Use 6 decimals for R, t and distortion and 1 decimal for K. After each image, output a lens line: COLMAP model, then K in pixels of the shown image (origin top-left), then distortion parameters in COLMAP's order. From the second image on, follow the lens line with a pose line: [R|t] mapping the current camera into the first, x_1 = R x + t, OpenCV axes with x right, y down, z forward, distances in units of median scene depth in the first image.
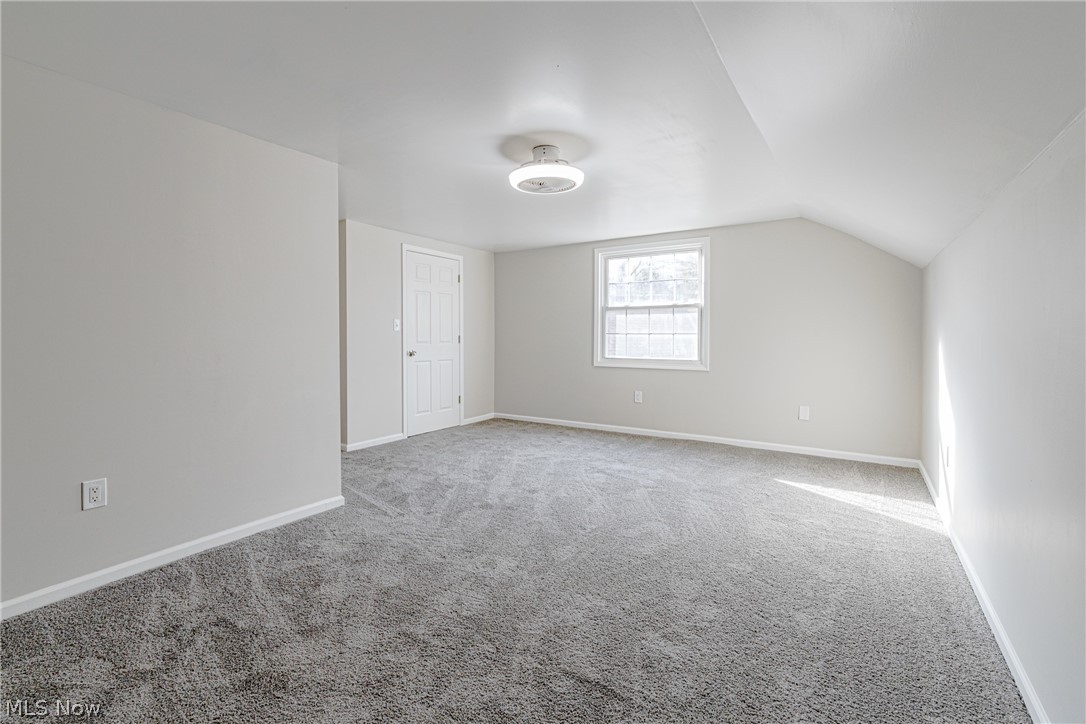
lens RADIAL K [[465.2, 0, 544.1], [0, 465.2, 344.7], [0, 0, 1]] dist [-0.000456, 0.000004]
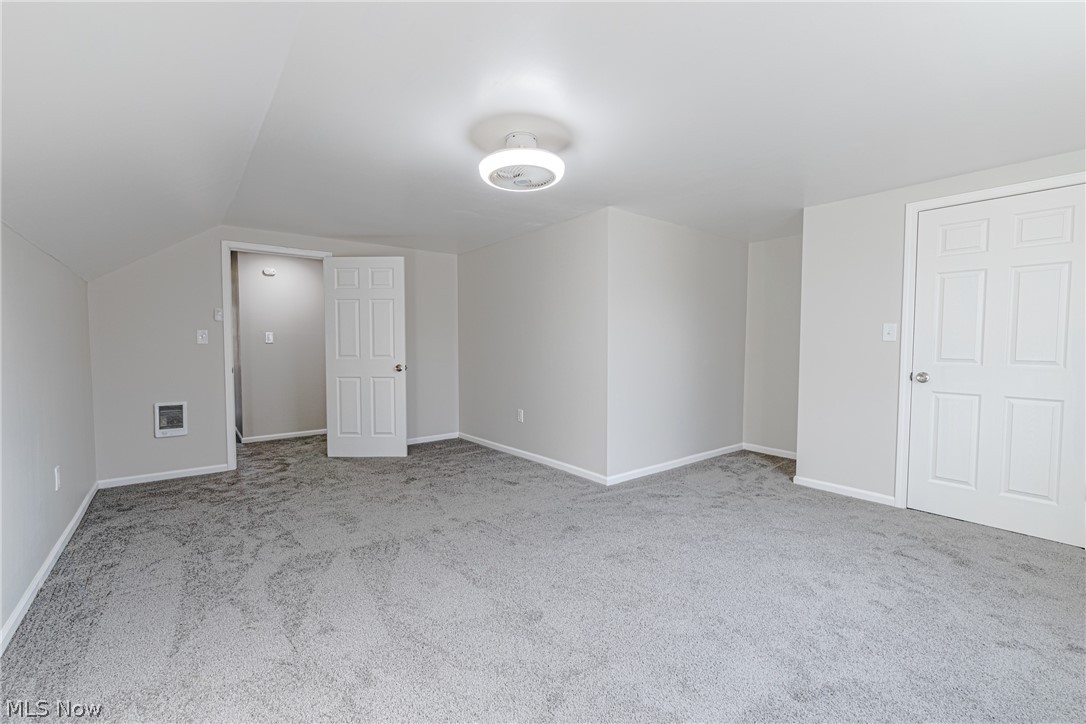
lens RADIAL K [[465.2, 0, 544.1], [0, 465.2, 344.7], [0, 0, 1]] dist [-0.000456, 0.000004]
pose [[-0.305749, 0.000633, -0.952112, 0.687065], [-0.027207, 0.999586, 0.009401, -0.023962], [0.951723, 0.028778, -0.305605, 1.077638]]
